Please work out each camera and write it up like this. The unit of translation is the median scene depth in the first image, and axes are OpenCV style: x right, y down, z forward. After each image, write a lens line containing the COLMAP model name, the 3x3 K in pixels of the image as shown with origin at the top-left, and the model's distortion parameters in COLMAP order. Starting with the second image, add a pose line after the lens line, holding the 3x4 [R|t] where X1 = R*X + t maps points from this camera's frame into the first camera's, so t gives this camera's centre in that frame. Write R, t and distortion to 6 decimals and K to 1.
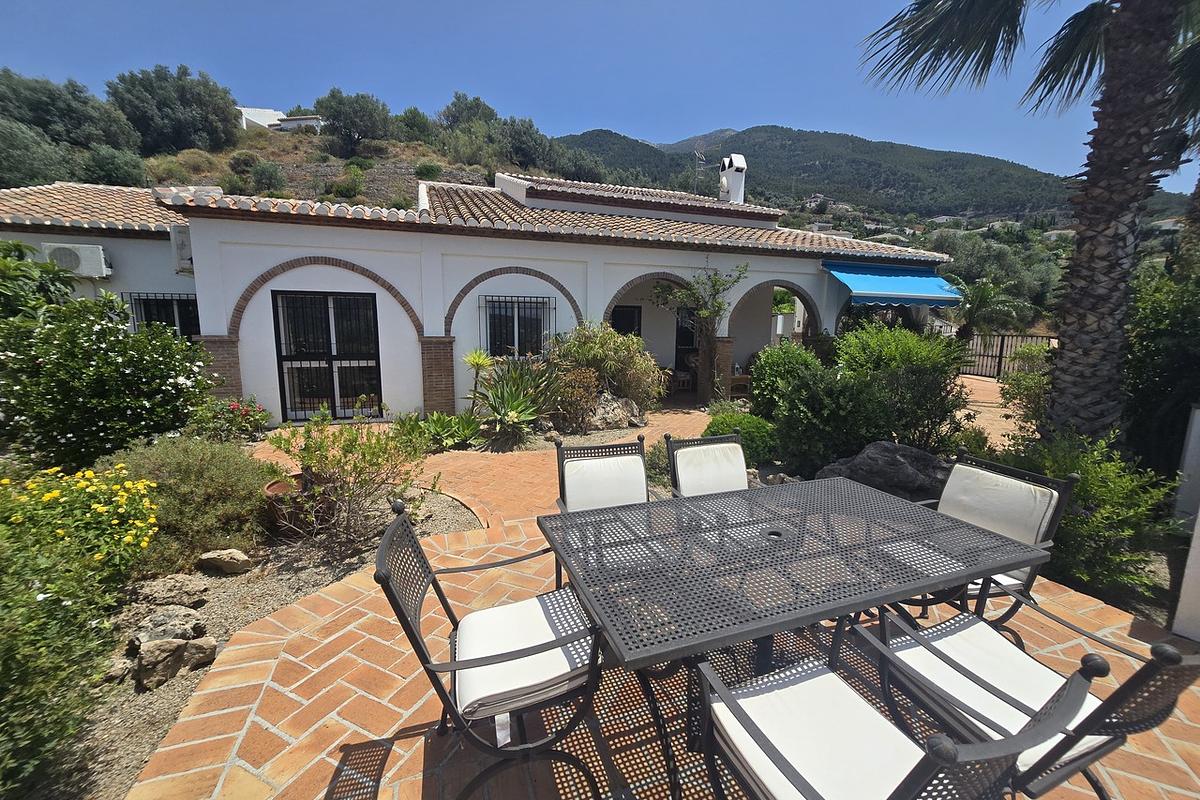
lens RADIAL K [[479.7, 0, 598.8], [0, 479.7, 396.0], [0, 0, 1]] dist [-0.006881, -0.000402]
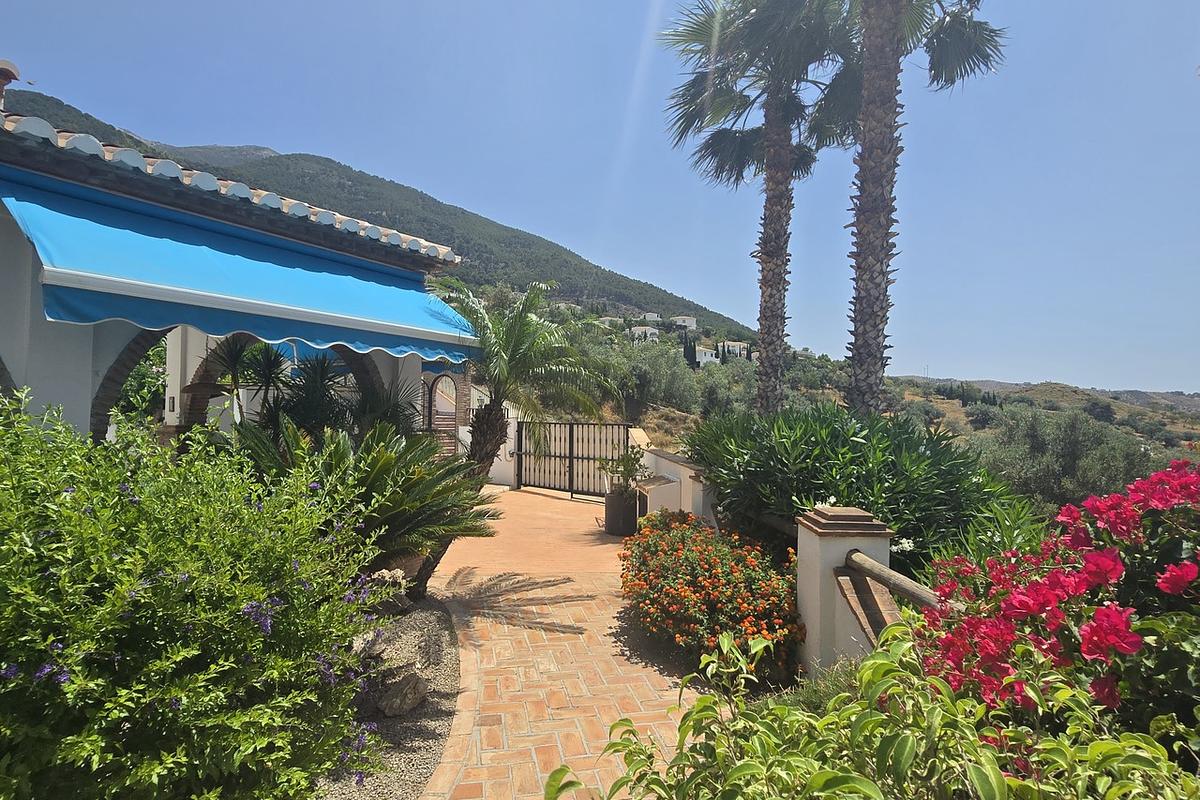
lens RADIAL K [[479.7, 0, 600.0], [0, 479.7, 402.4], [0, 0, 1]] dist [-0.006881, -0.000402]
pose [[0.740406, 0.005101, 0.672140, 0.255417], [0.102988, 0.987303, -0.120941, -0.041575], [-0.664223, 0.158767, 0.730480, 0.288178]]
